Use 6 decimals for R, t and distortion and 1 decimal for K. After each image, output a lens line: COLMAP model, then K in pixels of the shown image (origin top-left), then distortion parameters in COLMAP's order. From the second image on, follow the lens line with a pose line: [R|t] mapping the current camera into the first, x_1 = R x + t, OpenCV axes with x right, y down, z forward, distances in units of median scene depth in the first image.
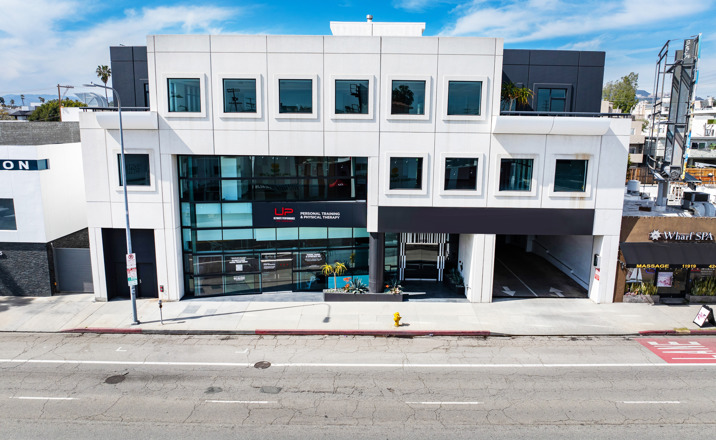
lens RADIAL K [[504.4, 0, 362.6], [0, 504.4, 215.6], [0, 0, 1]] dist [-0.046083, 0.016930]
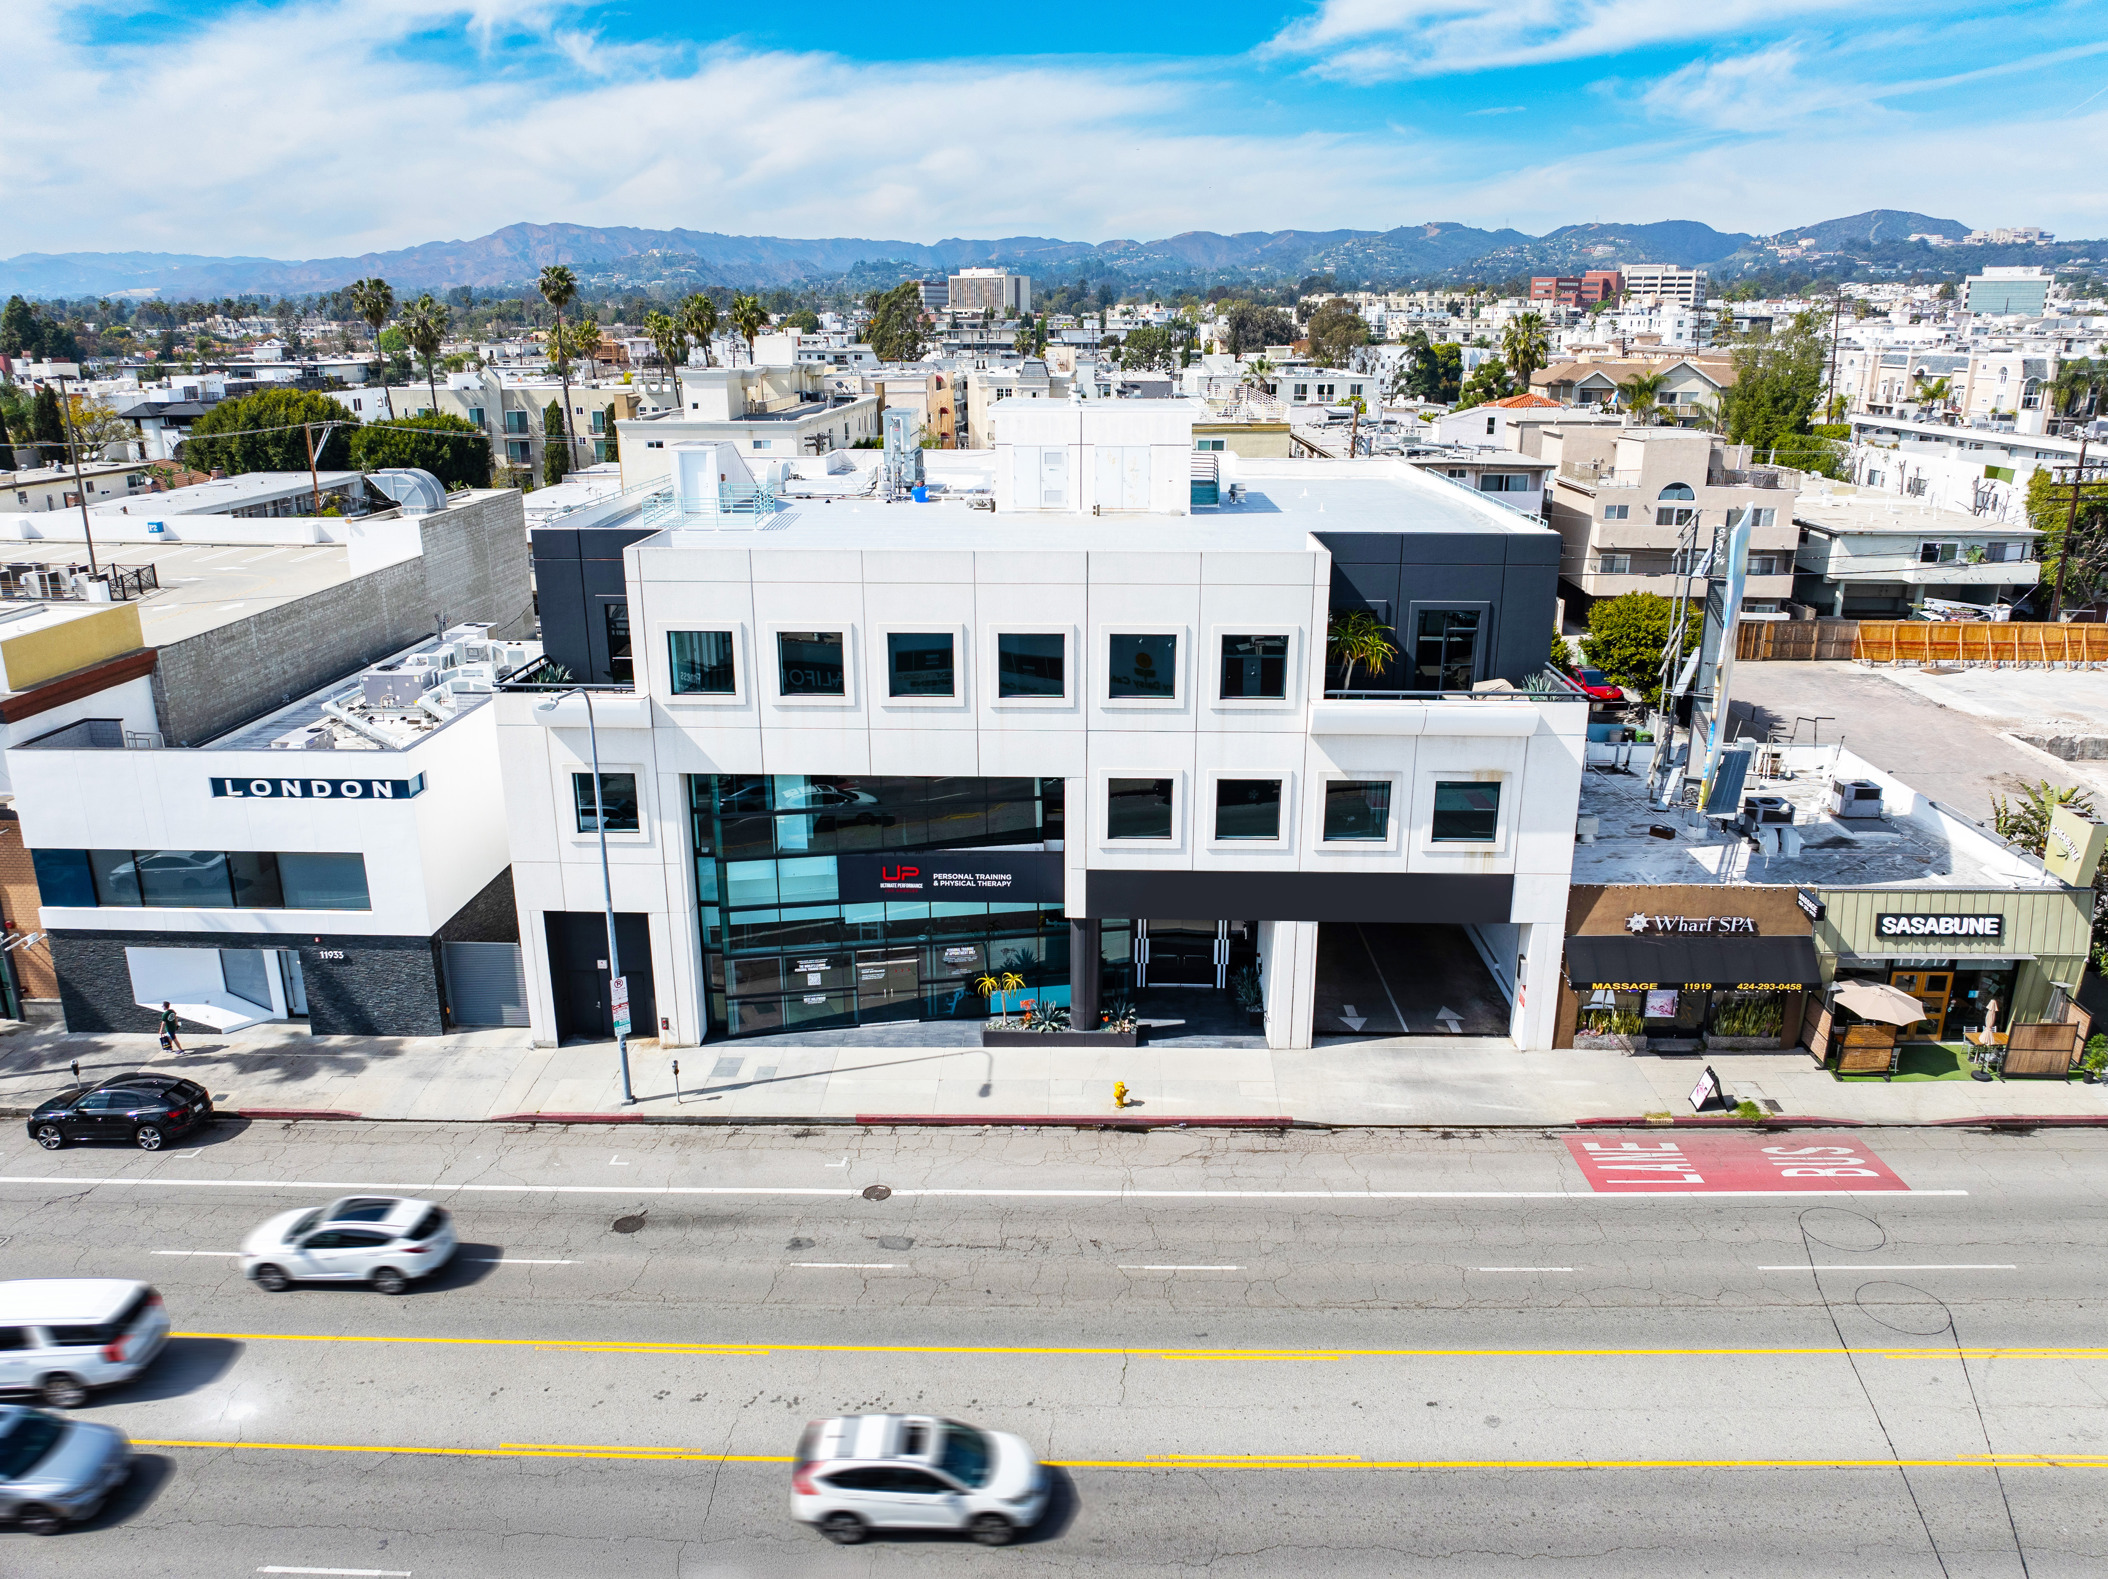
lens RADIAL K [[1482.0, 0, 1067.7], [0, 1482.0, 776.4], [0, 0, 1]] dist [-0.026099, -0.012581]
pose [[0.999831, -0.005397, -0.017594, 0.039862], [0.007353, 0.993558, 0.113085, -0.287625], [0.016871, -0.113195, 0.993430, -0.488916]]
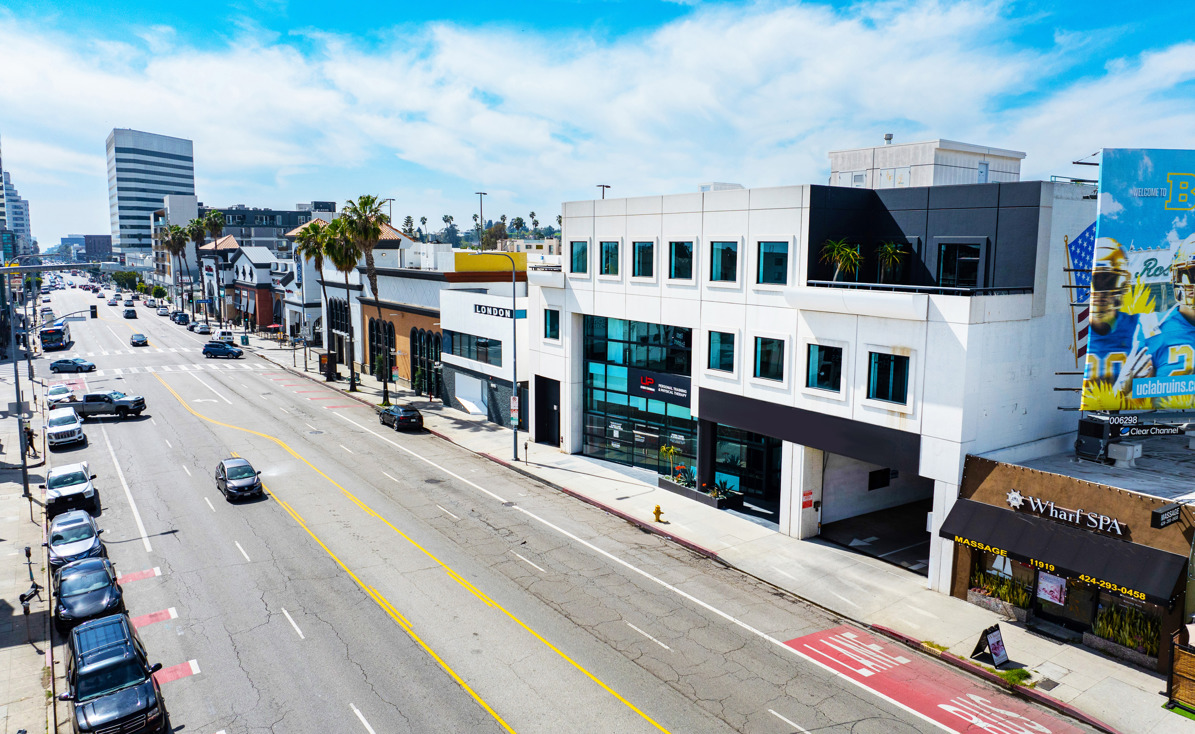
lens RADIAL K [[841.9, 0, 602.5], [0, 841.9, 357.5], [0, 0, 1]] dist [-0.046083, 0.016930]
pose [[0.570224, 0.101525, -0.815191, 1.111060], [-0.150235, 0.988486, 0.018018, -0.069924], [0.807635, 0.112196, 0.578911, 0.041139]]
